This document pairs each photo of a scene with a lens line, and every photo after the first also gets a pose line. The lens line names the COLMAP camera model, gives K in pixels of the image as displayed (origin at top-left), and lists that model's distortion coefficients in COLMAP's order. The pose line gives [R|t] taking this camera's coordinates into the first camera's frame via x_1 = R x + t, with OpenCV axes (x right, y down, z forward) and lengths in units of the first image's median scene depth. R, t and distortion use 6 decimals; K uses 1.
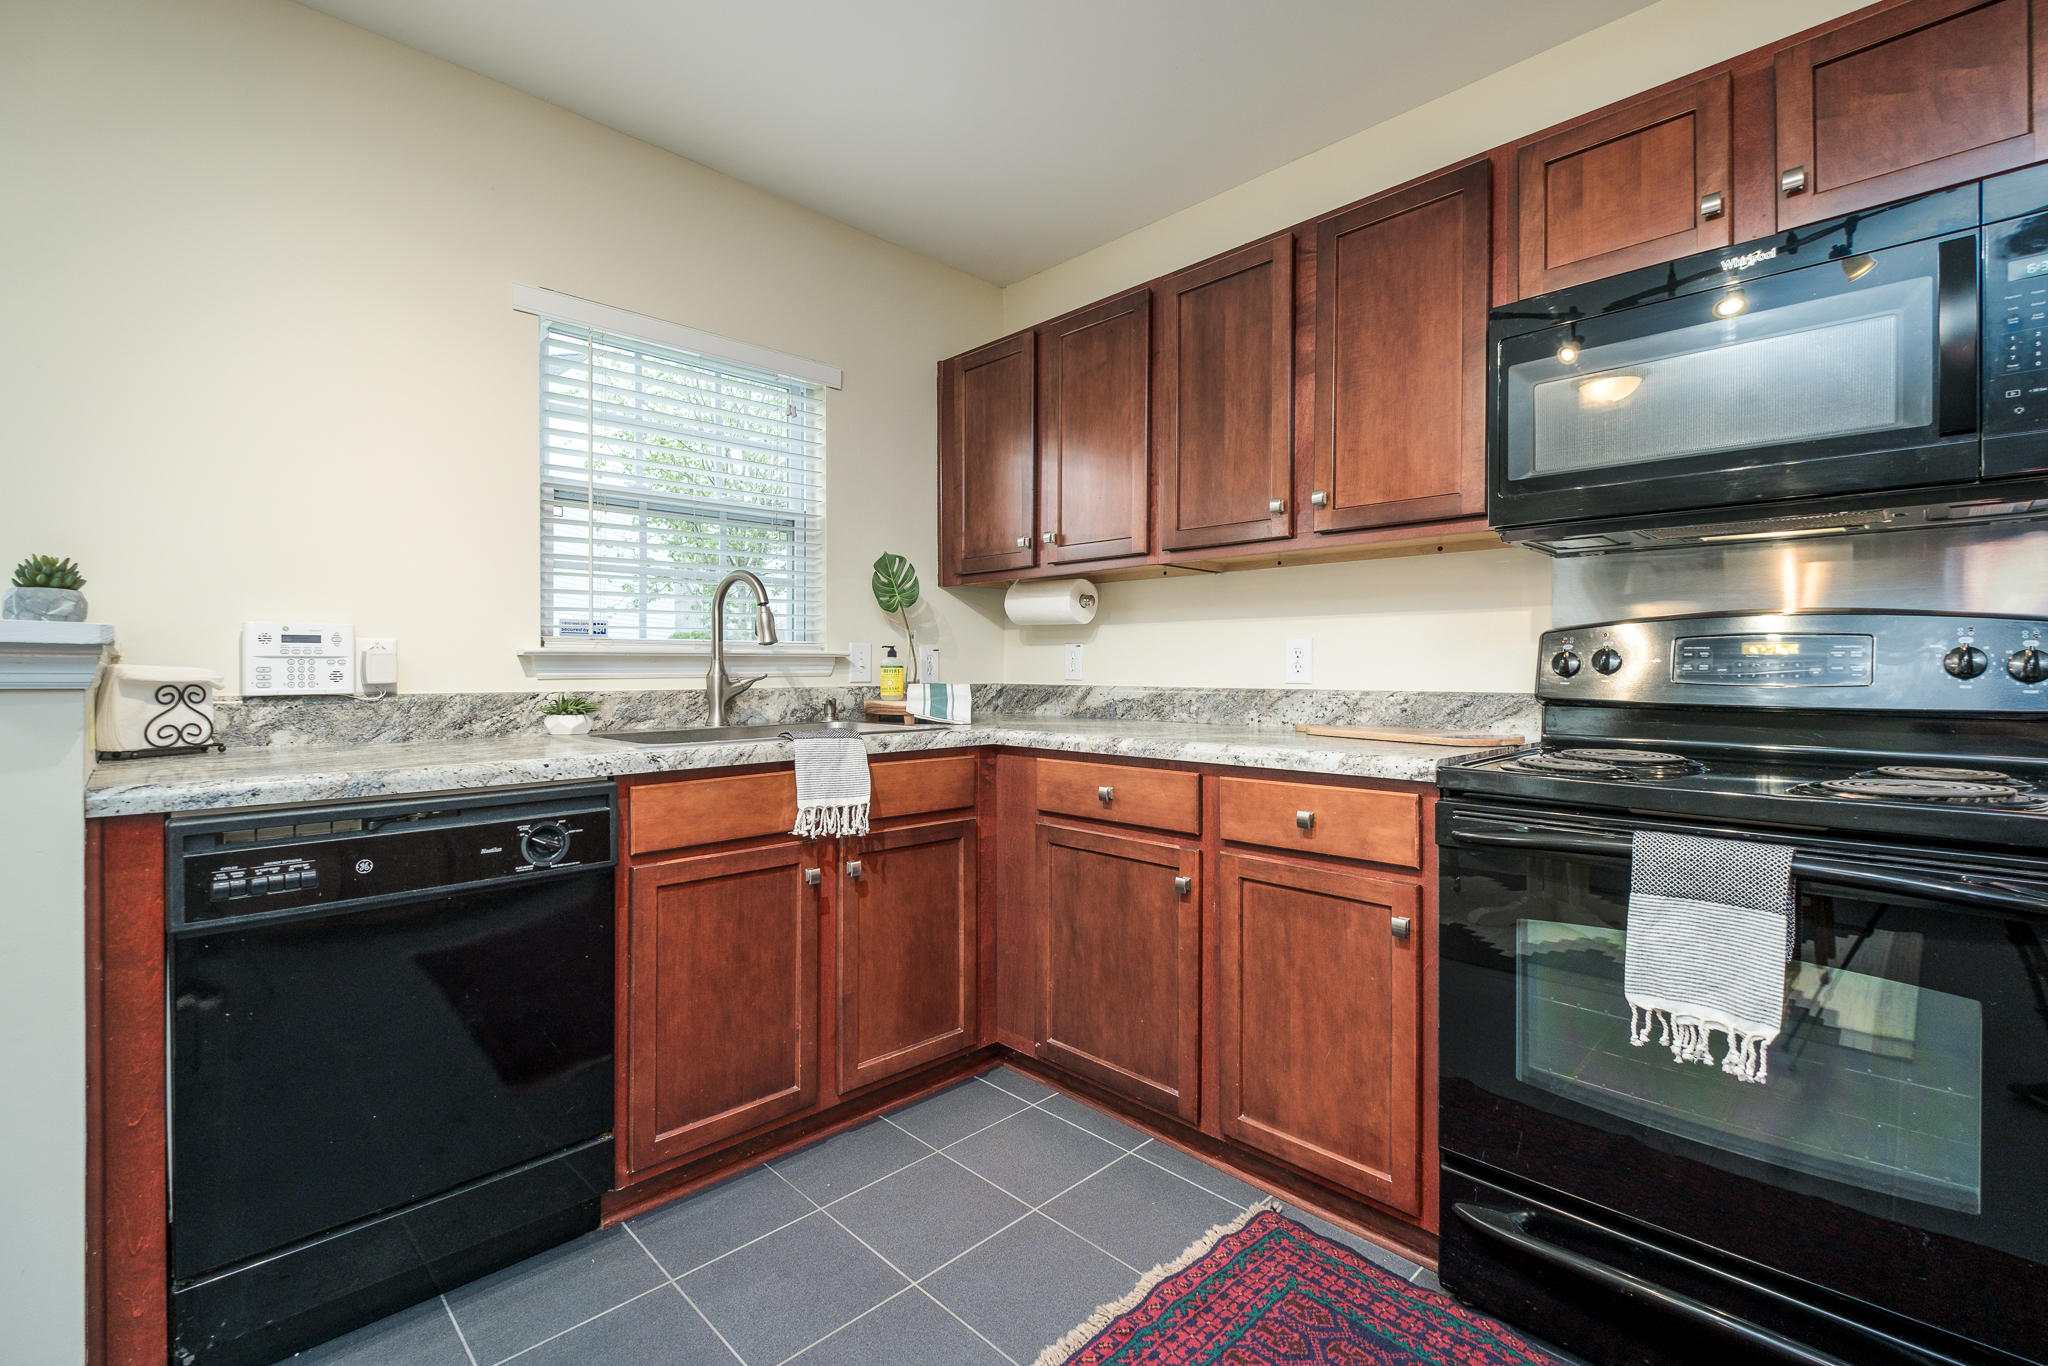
lens RADIAL K [[892.8, 0, 1011.4], [0, 892.8, 668.7], [0, 0, 1]] dist [0.003625, -0.005798]
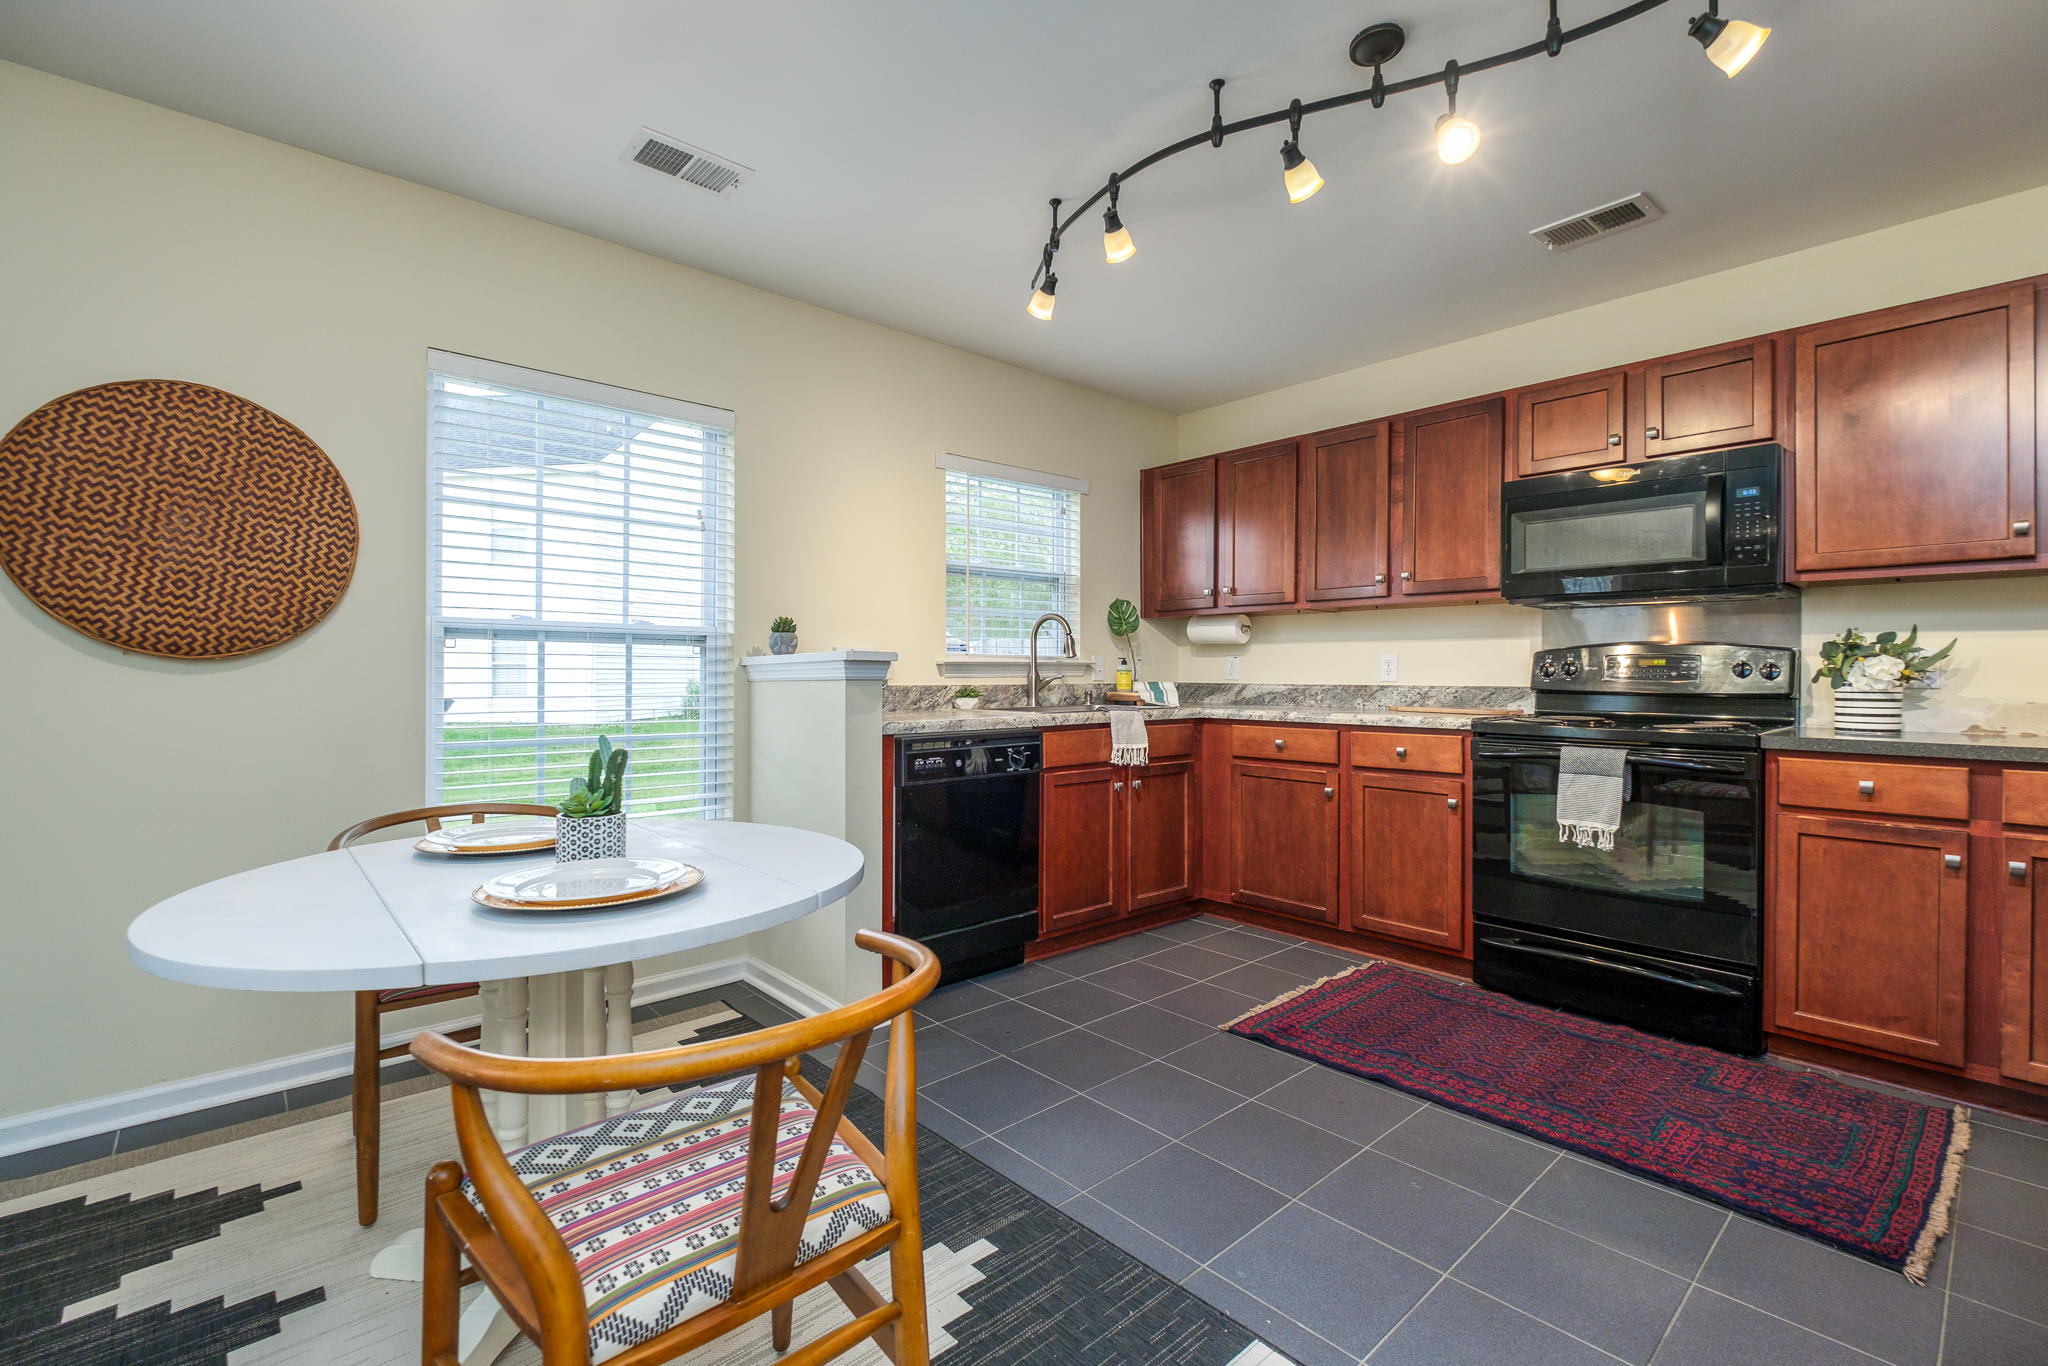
lens RADIAL K [[884.1, 0, 1007.9], [0, 884.1, 670.6], [0, 0, 1]] dist [0.003288, -0.004418]
pose [[0.998402, 0.002235, -0.056468, -0.331598], [-0.002392, 0.999993, -0.002709, 0.002794], [0.056461, 0.002840, 0.998401, -0.766426]]
